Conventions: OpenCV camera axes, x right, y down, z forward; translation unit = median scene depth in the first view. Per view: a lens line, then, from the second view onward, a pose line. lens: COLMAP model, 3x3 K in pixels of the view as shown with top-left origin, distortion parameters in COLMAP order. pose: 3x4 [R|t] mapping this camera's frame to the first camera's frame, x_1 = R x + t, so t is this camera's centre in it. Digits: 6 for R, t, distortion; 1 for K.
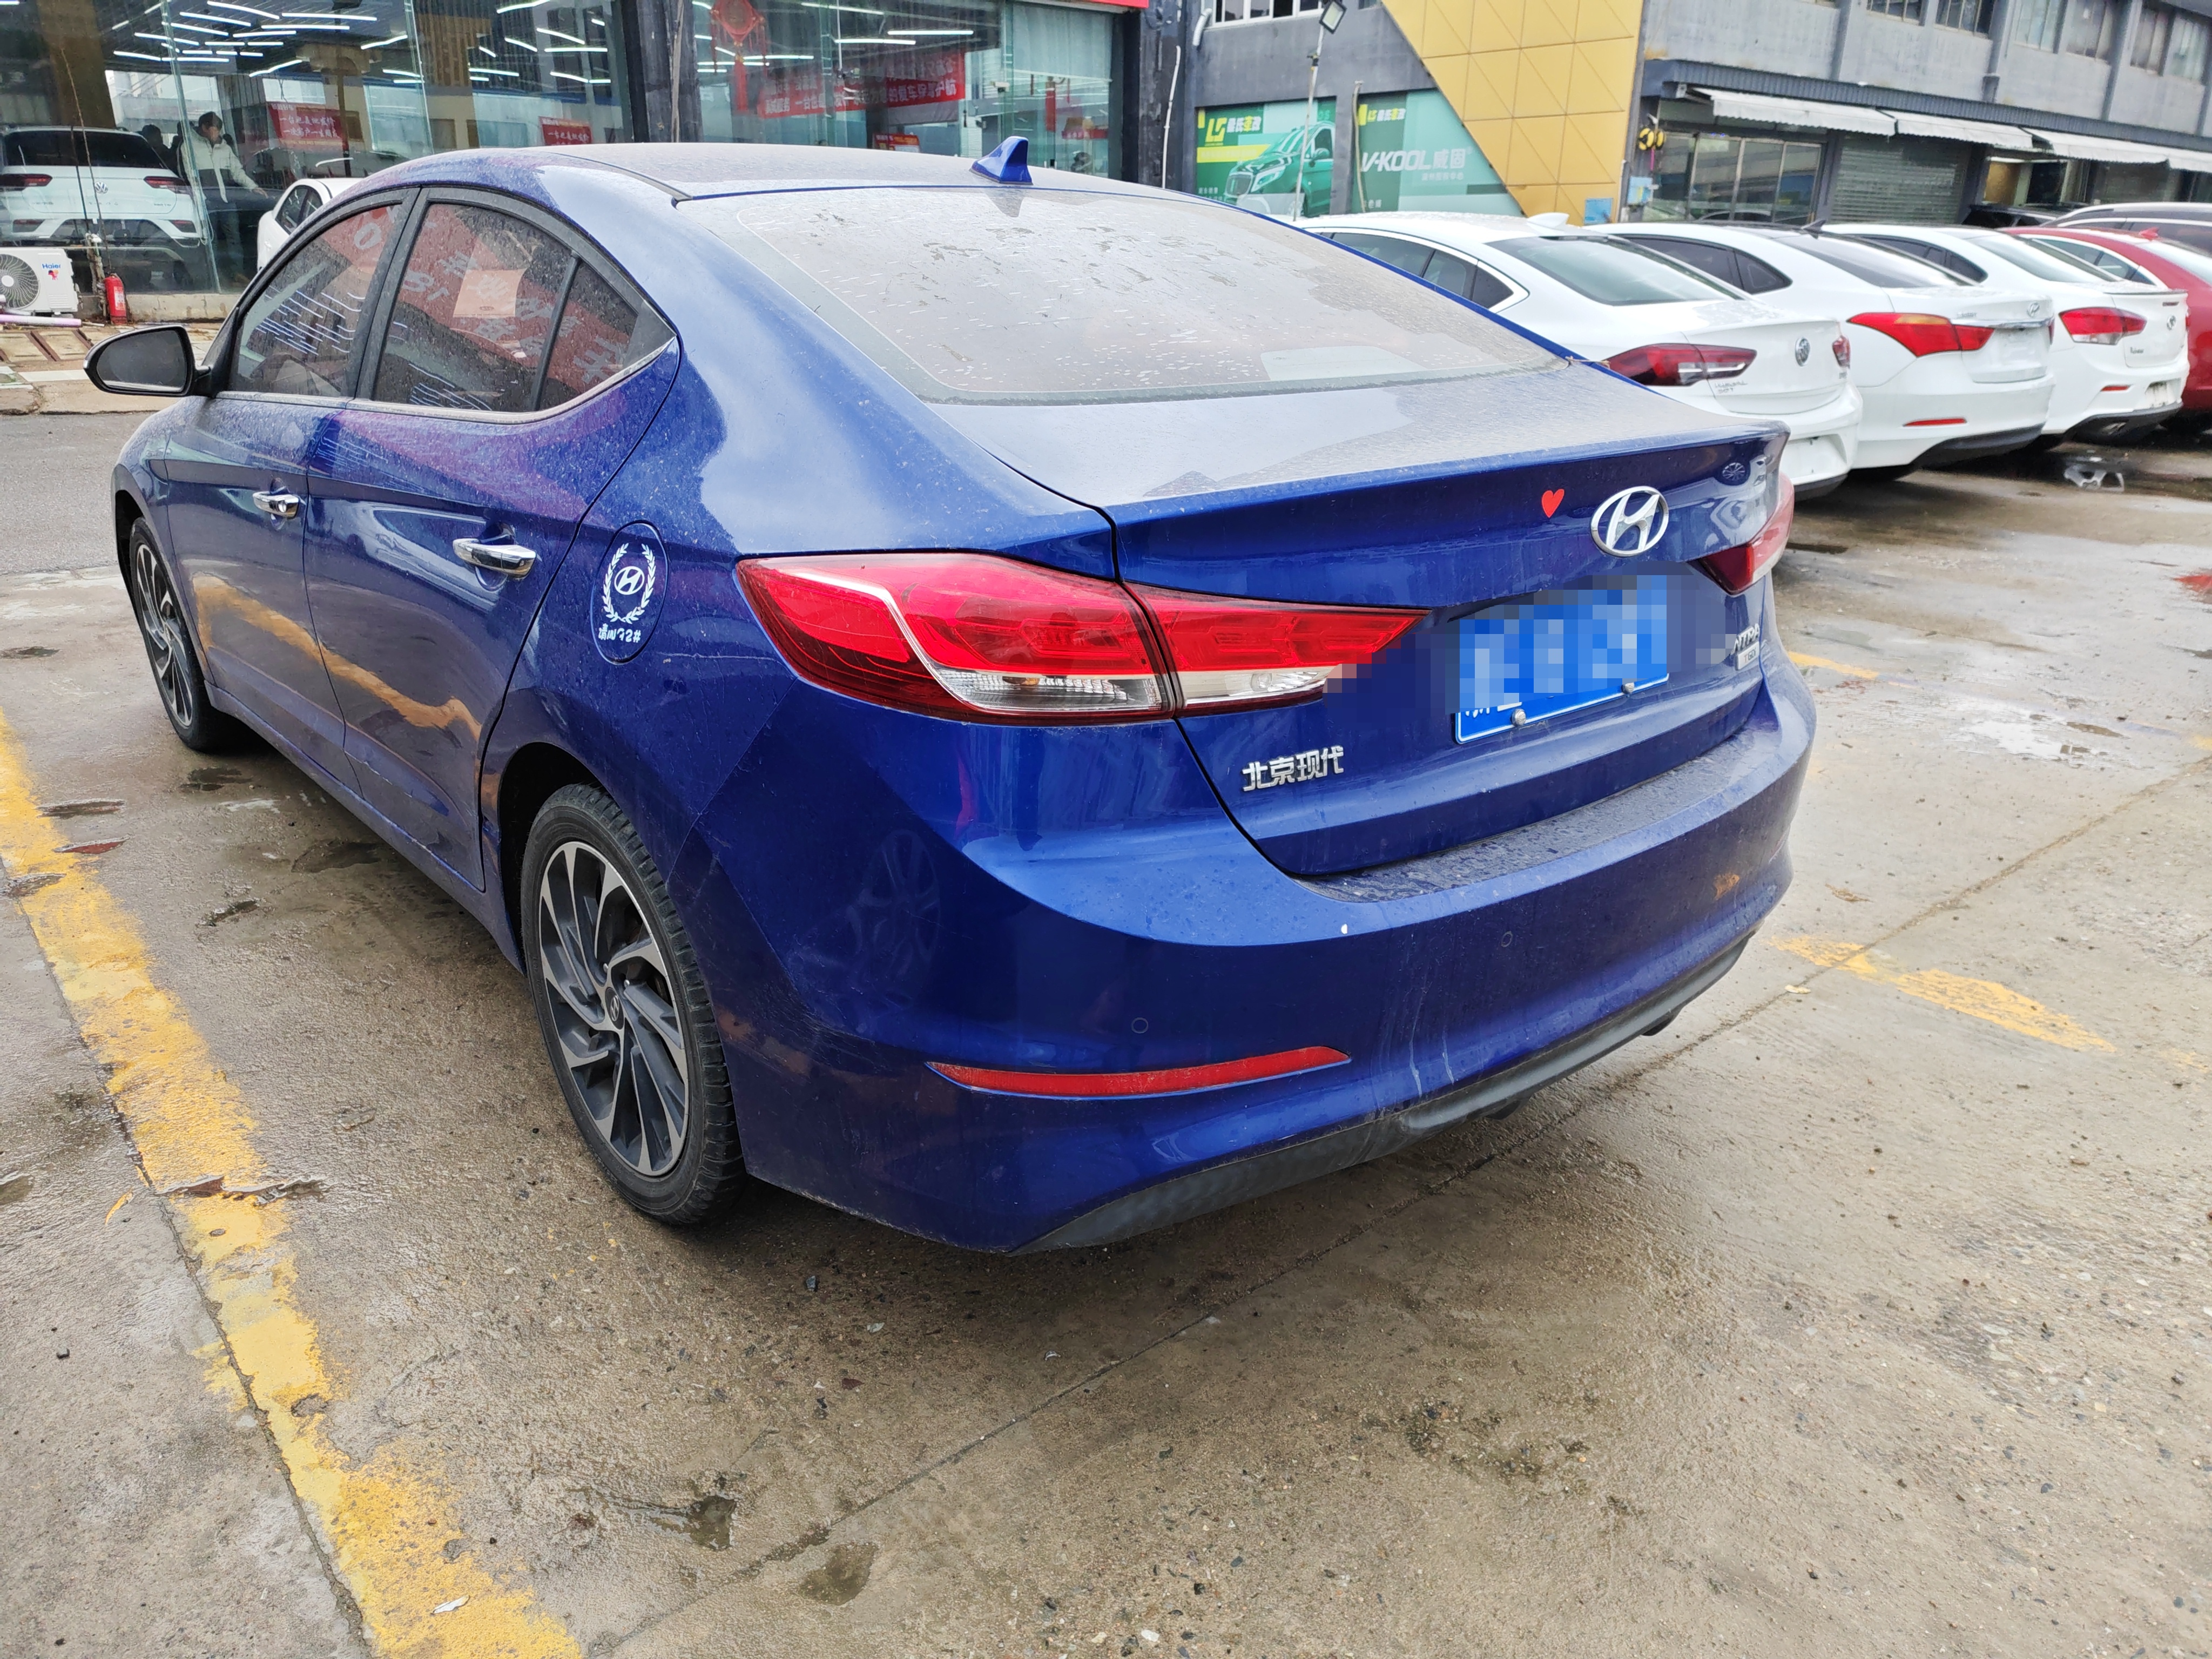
lens RADIAL K [[1542.8, 0, 1120.8], [0, 1542.8, 825.0], [0, 0, 1]] dist [0.005276, 0.000394]
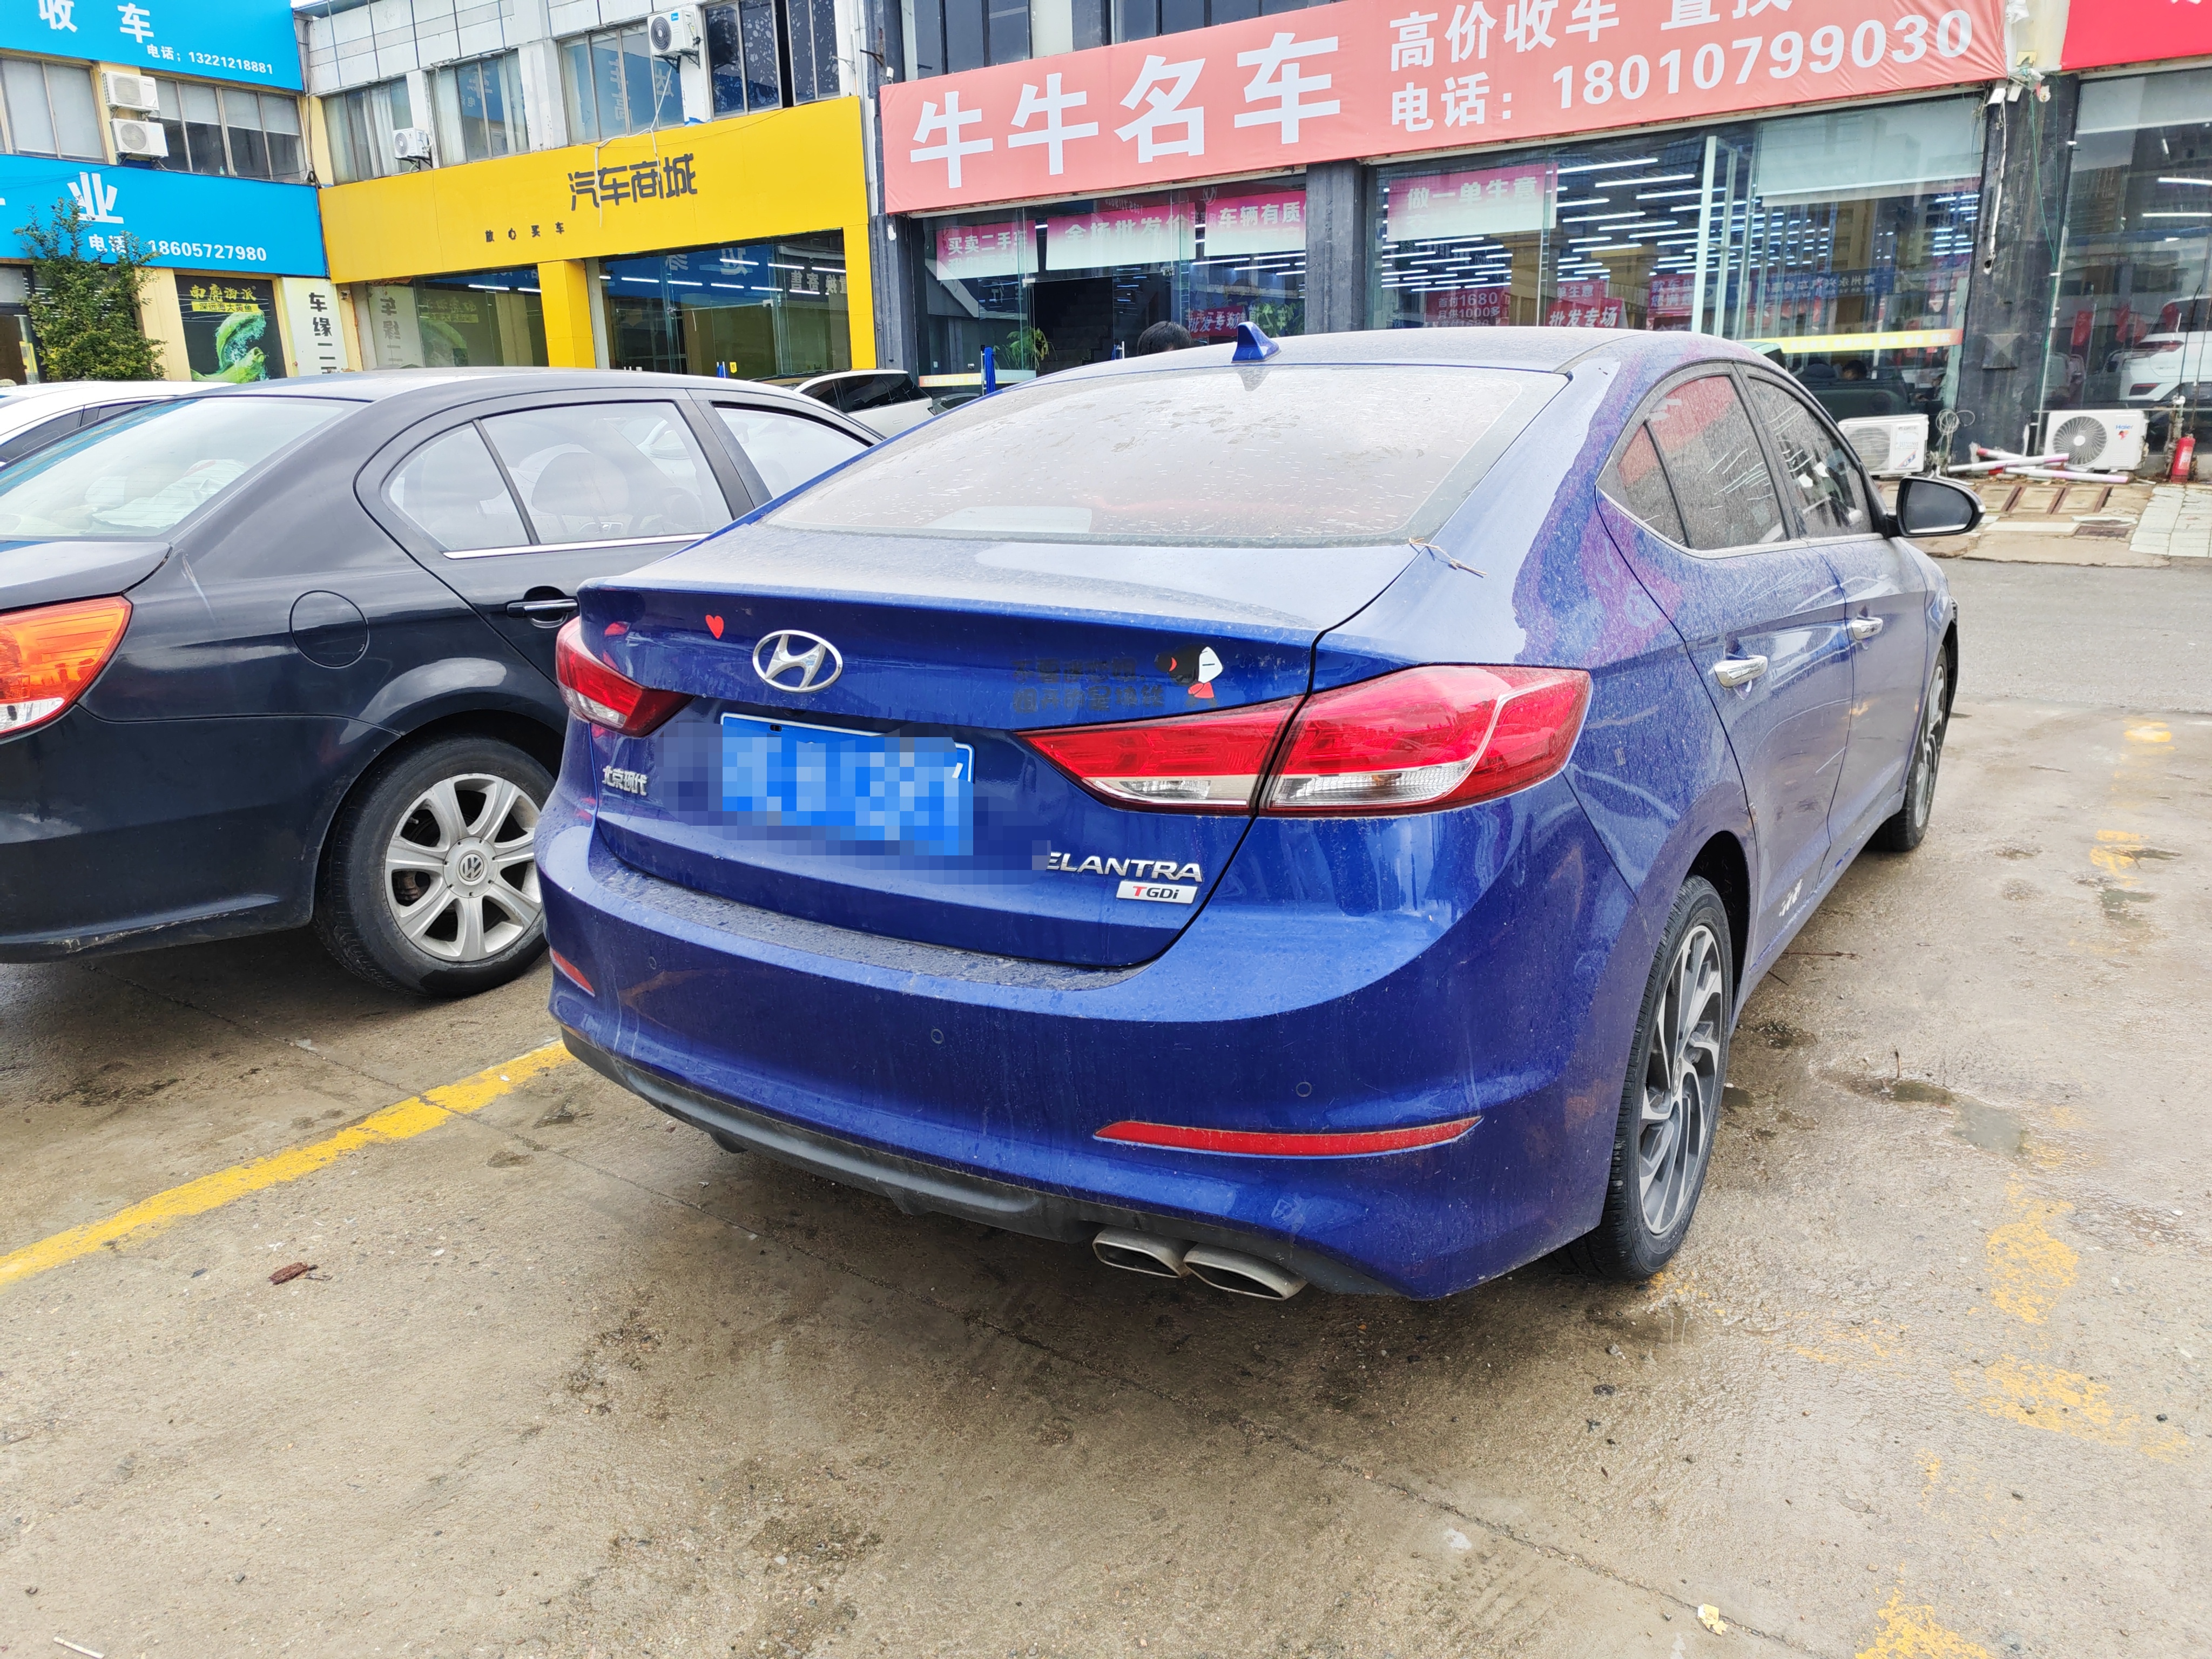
lens RADIAL K [[1542.8, 0, 1120.8], [0, 1542.8, 825.0], [0, 0, 1]] dist [0.005276, 0.000394]
pose [[0.269900, 0.235021, -0.933766, 1.433468], [-0.321770, 0.936021, 0.142582, -0.316797], [0.907534, 0.261975, 0.328255, 0.877988]]
